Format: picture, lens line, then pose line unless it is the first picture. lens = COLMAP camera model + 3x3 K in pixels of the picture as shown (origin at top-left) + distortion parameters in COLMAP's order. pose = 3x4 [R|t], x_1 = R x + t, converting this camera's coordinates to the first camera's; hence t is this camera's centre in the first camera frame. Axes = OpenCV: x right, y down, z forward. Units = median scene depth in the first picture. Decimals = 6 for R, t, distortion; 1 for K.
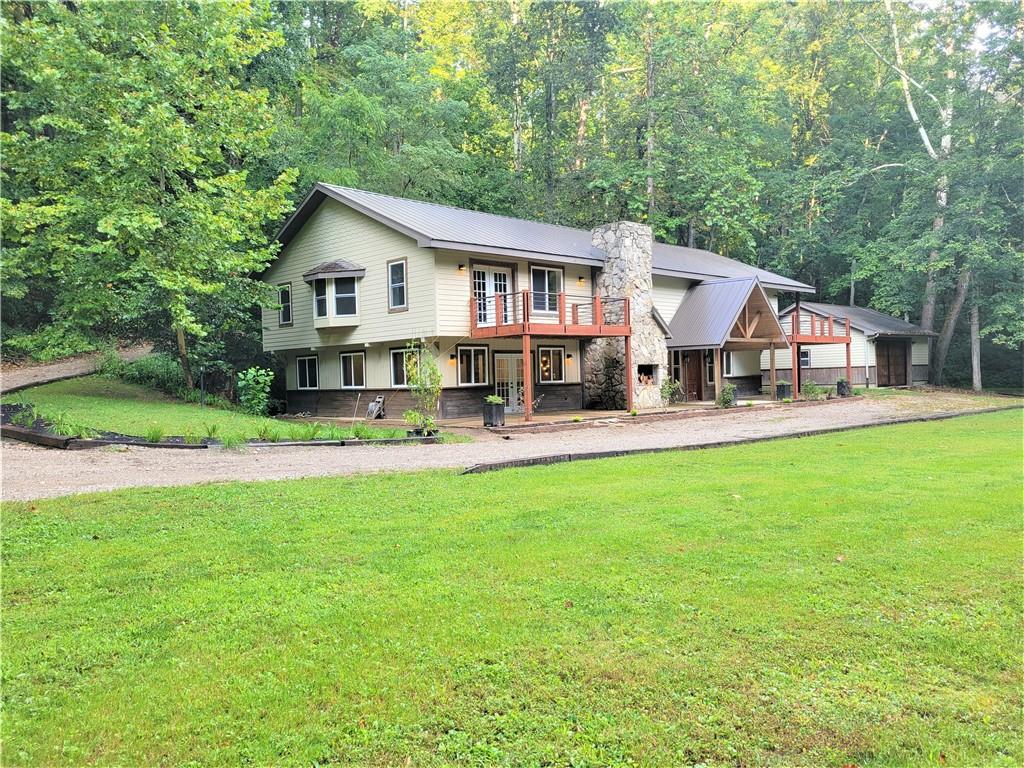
lens RADIAL K [[772.6, 0, 512.0], [0, 772.6, 384.0], [0, 0, 1]] dist [0.036165, -0.001635]
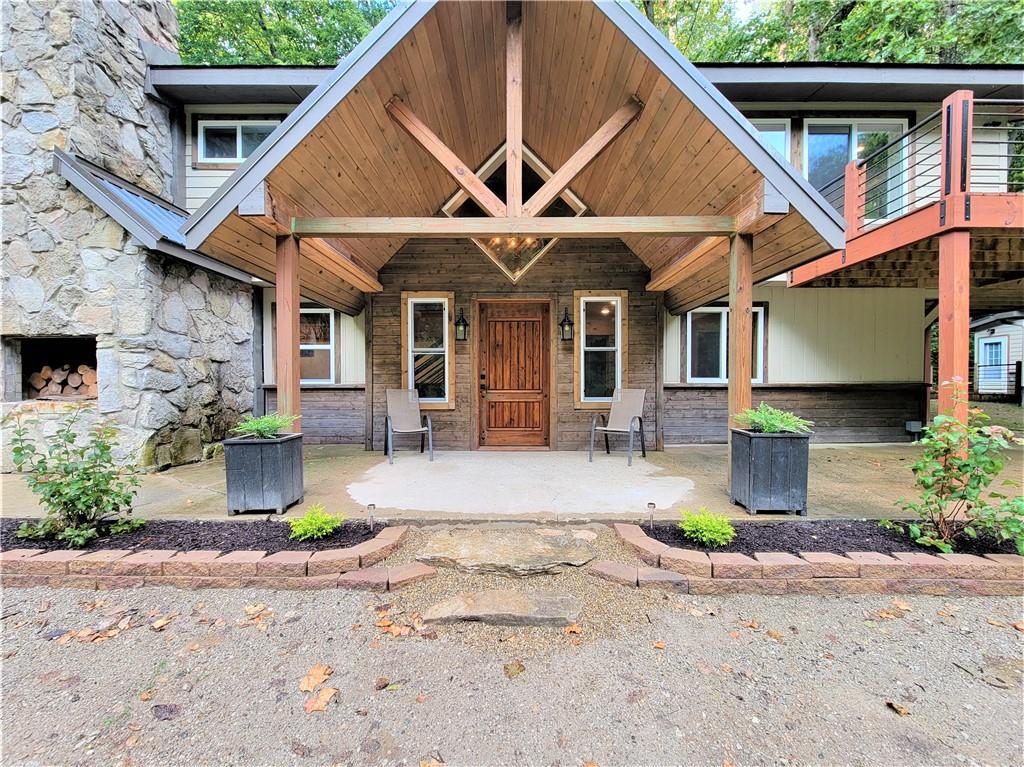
lens RADIAL K [[429.8, 0, 512.0], [0, 429.8, 383.5], [0, 0, 1]] dist [-0.001859, -0.000395]
pose [[0.720379, 0.029357, -0.692959, 0.440614], [-0.024820, 0.999555, 0.016544, -0.013226], [0.693136, 0.005282, 0.720787, 1.013012]]
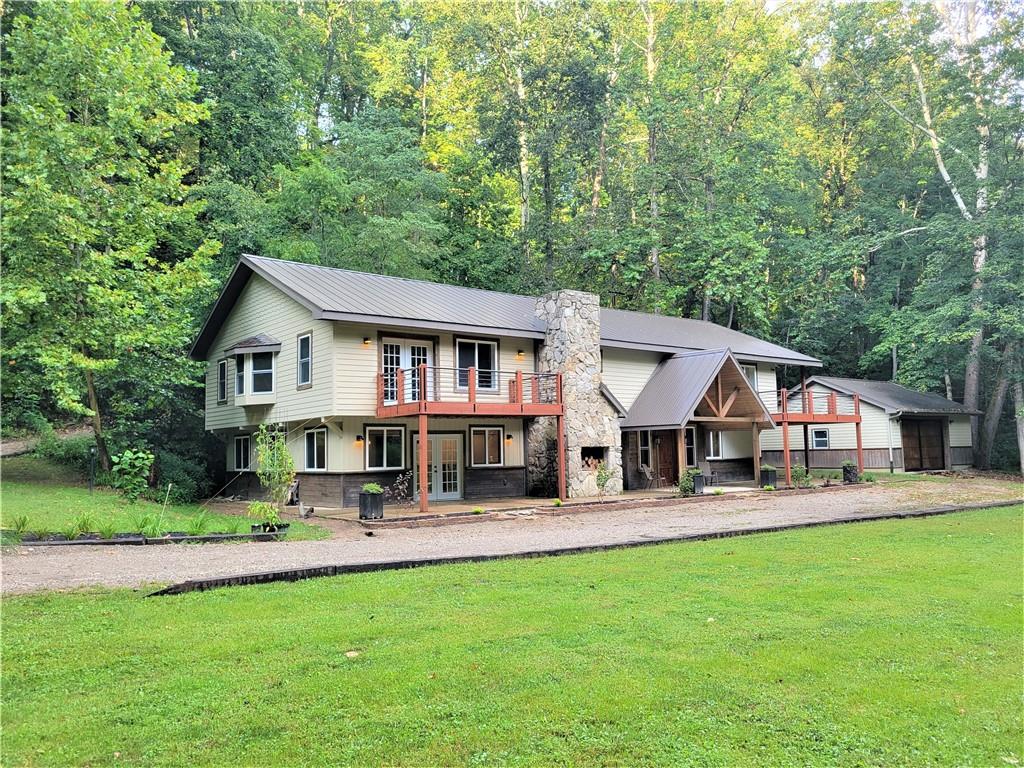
lens RADIAL K [[775.7, 0, 512.0], [0, 775.7, 384.0], [0, 0, 1]] dist [0.042592, 0.000385]
pose [[0.995266, -0.002249, -0.097163, 0.168417], [-0.007005, 0.995472, -0.094800, -0.011650], [0.096936, 0.095032, 0.990743, 0.093423]]
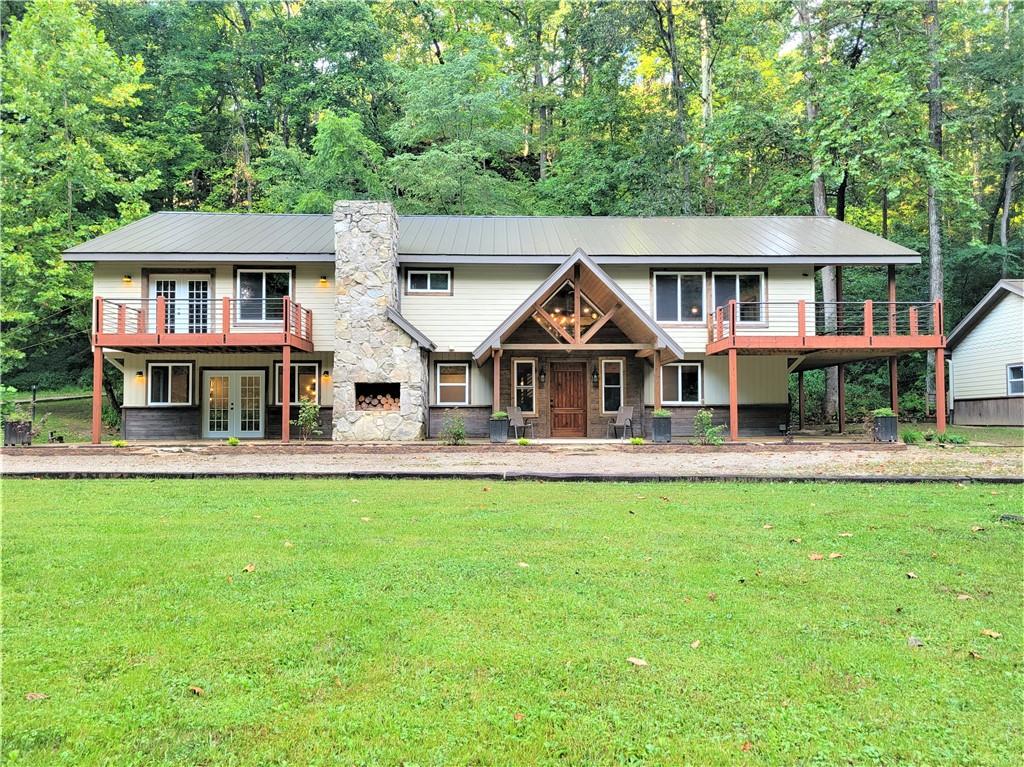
lens RADIAL K [[775.7, 0, 512.0], [0, 775.7, 383.5], [0, 0, 1]] dist [0.042592, 0.000385]
pose [[0.739564, -0.004712, -0.673070, 0.791877], [-0.023330, 0.999195, -0.032631, -0.002780], [0.672682, 0.039835, 0.738859, 0.529295]]
